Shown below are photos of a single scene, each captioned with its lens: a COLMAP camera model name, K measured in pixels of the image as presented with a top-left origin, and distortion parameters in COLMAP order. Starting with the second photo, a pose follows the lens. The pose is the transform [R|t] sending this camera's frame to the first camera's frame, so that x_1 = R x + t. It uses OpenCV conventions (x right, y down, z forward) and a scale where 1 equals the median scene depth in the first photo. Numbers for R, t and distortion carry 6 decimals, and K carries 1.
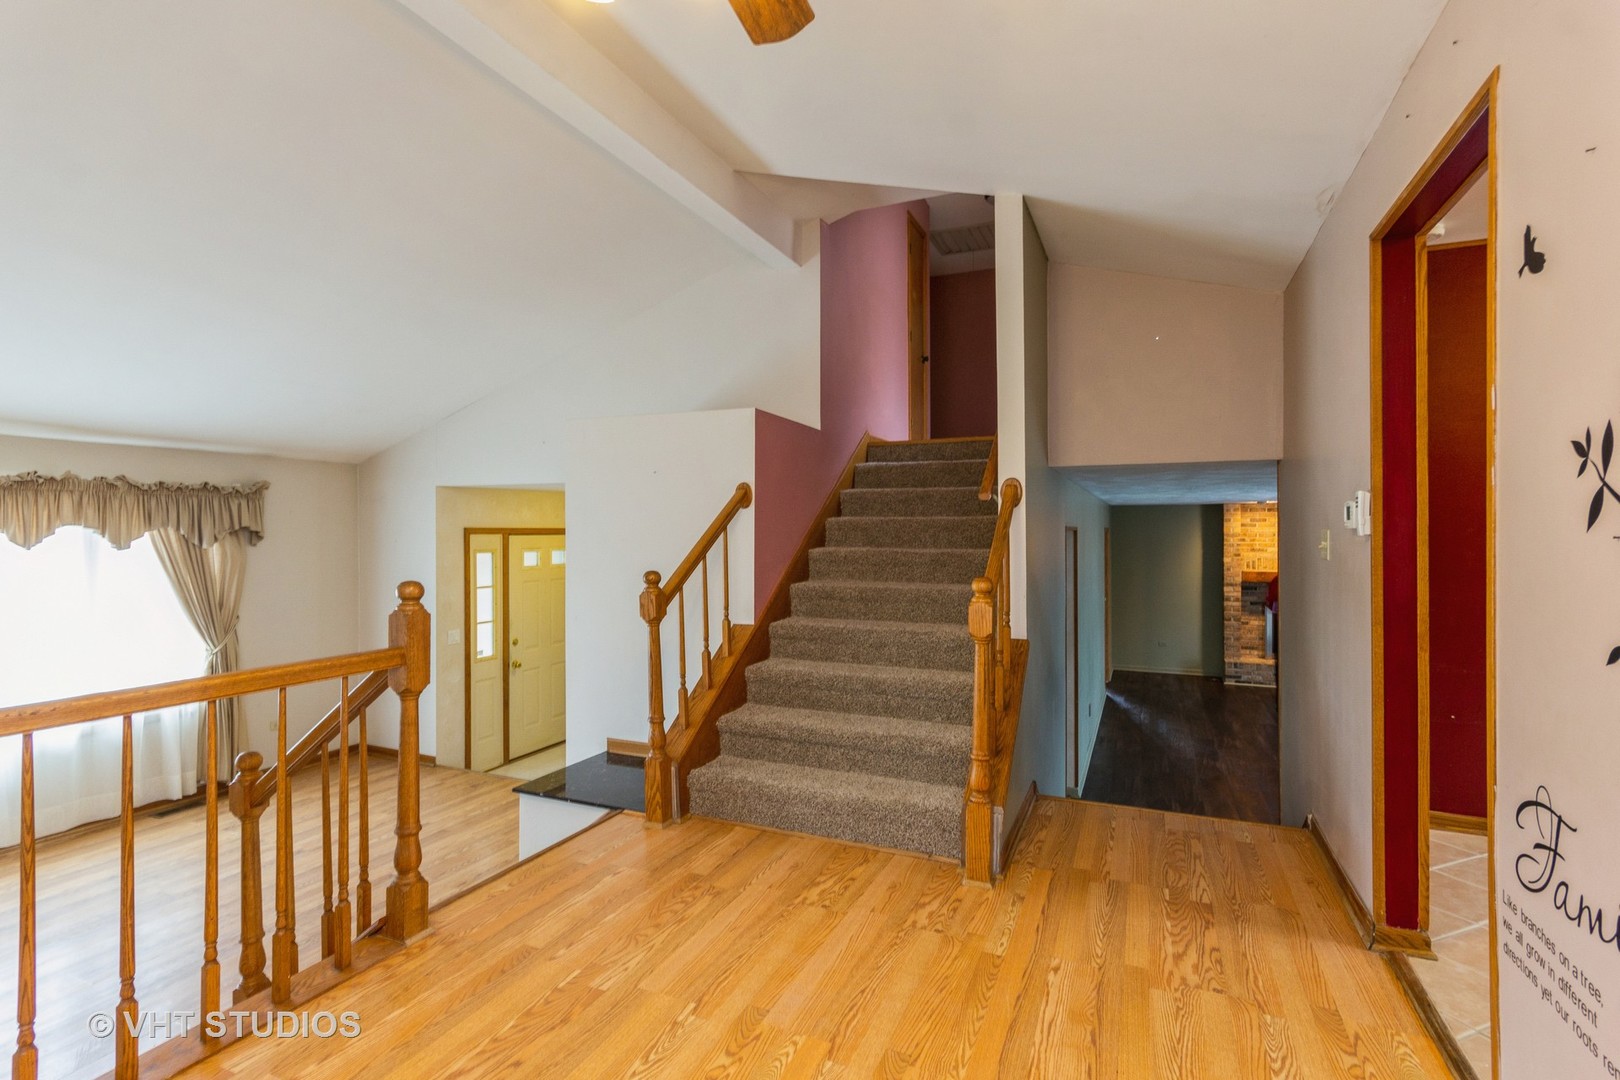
lens RADIAL K [[761.2, 0, 803.2], [0, 761.2, 531.6], [0, 0, 1]] dist [0.001791, 0.001678]
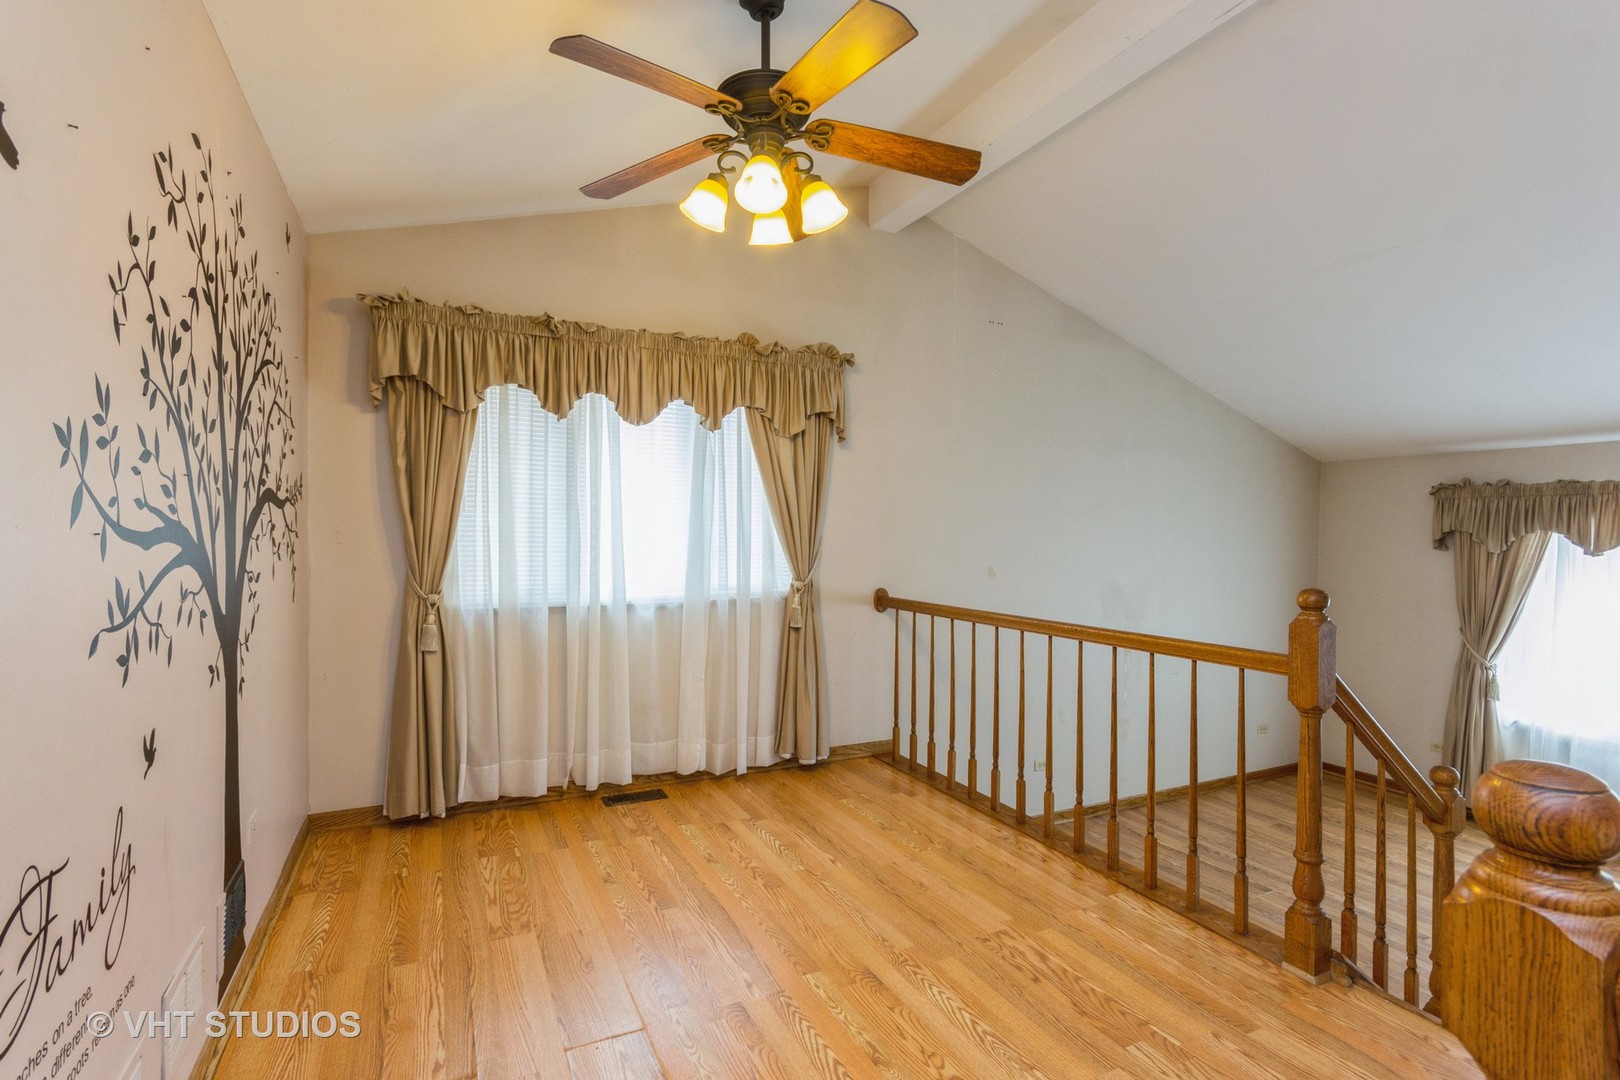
lens RADIAL K [[761.2, 0, 810.4], [0, 761.2, 544.1], [0, 0, 1]] dist [0.001791, 0.001678]
pose [[-0.637273, 0.007917, -0.770598, 0.705085], [-0.001426, 0.999933, 0.011452, 0.004333], [0.770637, 0.008397, -0.637219, 1.374514]]
